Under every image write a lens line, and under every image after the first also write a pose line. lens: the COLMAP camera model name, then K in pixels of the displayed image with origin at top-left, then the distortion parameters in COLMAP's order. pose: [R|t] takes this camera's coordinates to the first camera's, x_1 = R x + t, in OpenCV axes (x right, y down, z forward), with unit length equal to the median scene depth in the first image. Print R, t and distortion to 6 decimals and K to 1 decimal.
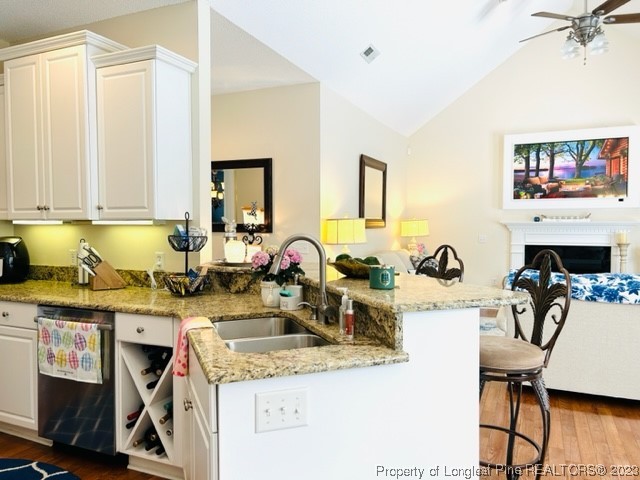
lens RADIAL K [[490.3, 0, 318.9], [0, 490.3, 240.5], [0, 0, 1]] dist [0.055593, -0.063060]
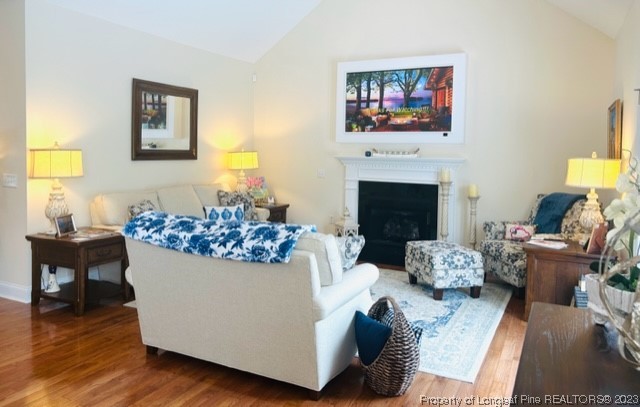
lens RADIAL K [[487.8, 0, 293.2], [0, 487.8, 178.3], [0, 0, 1]] dist [0.058324, -0.010738]
pose [[0.999413, 0.020620, -0.027358, 0.355449], [-0.020121, 0.999628, 0.018387, -0.011701], [0.027727, -0.017825, 0.999457, 0.080910]]
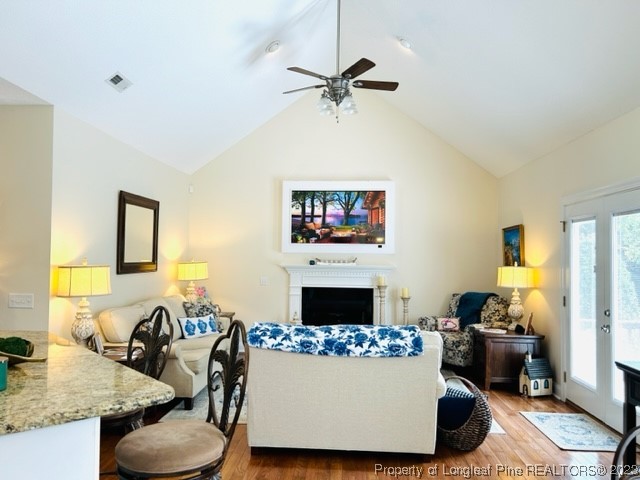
lens RADIAL K [[490.3, 0, 321.3], [0, 490.3, 245.5], [0, 0, 1]] dist [0.055593, -0.063060]
pose [[0.929265, 0.020209, 0.368861, 0.082889], [0.002063, 0.998203, -0.059886, -0.018850], [-0.369409, 0.056411, 0.927553, 0.032217]]
